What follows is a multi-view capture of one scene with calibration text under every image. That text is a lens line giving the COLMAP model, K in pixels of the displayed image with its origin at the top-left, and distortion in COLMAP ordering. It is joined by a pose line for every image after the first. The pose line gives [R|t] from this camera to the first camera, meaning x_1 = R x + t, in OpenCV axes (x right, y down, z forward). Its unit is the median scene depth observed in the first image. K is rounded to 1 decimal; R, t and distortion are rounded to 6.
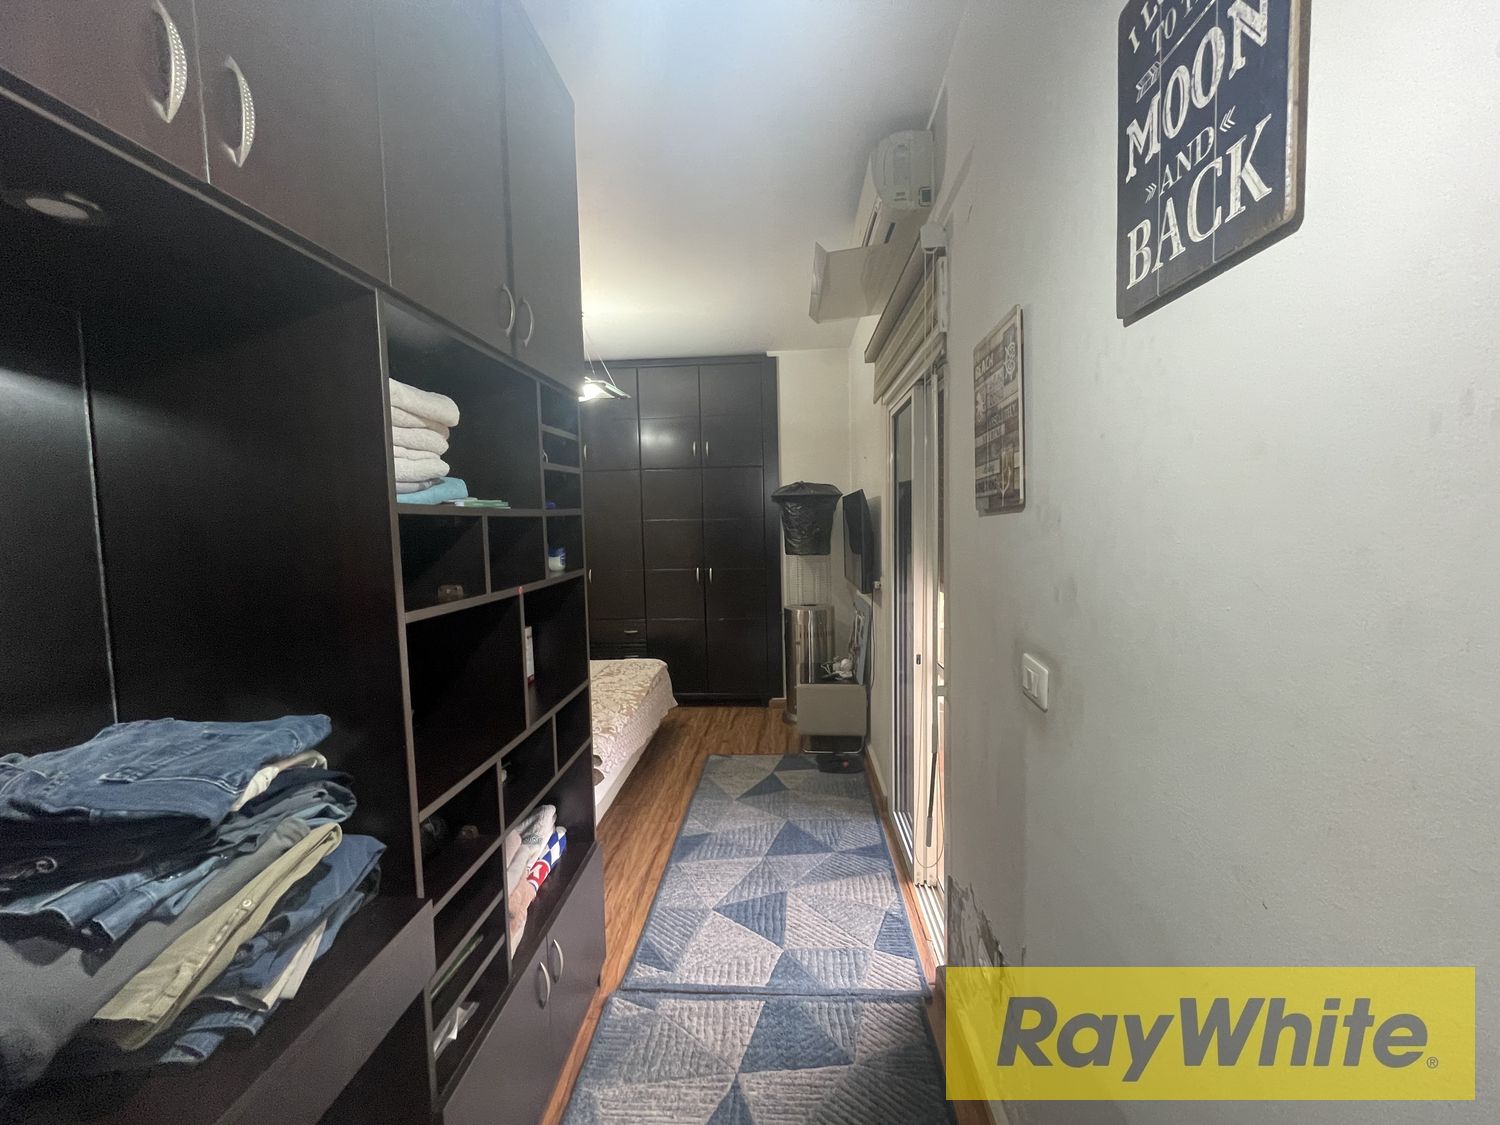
lens RADIAL K [[601.6, 0, 754.8], [0, 601.6, 560.5], [0, 0, 1]] dist [-0.000043, -0.000003]
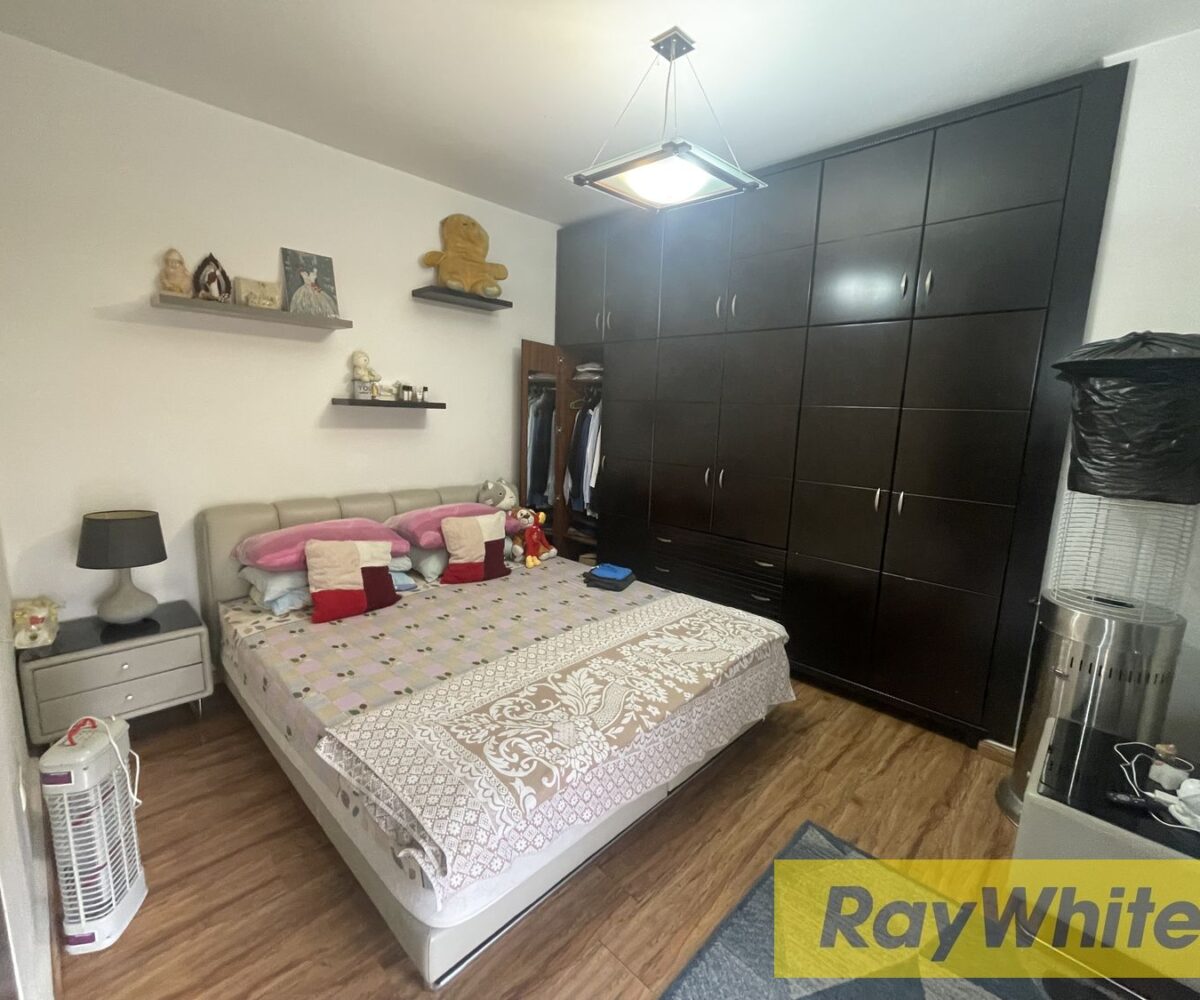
lens RADIAL K [[546.5, 0, 595.7], [0, 546.5, 499.2], [0, 0, 1]] dist [-0.003952, -0.001122]
pose [[0.759011, 0.155236, -0.632301, 0.042366], [-0.097687, 0.987319, 0.125133, -0.019898], [0.643708, -0.033210, 0.764550, 0.431353]]
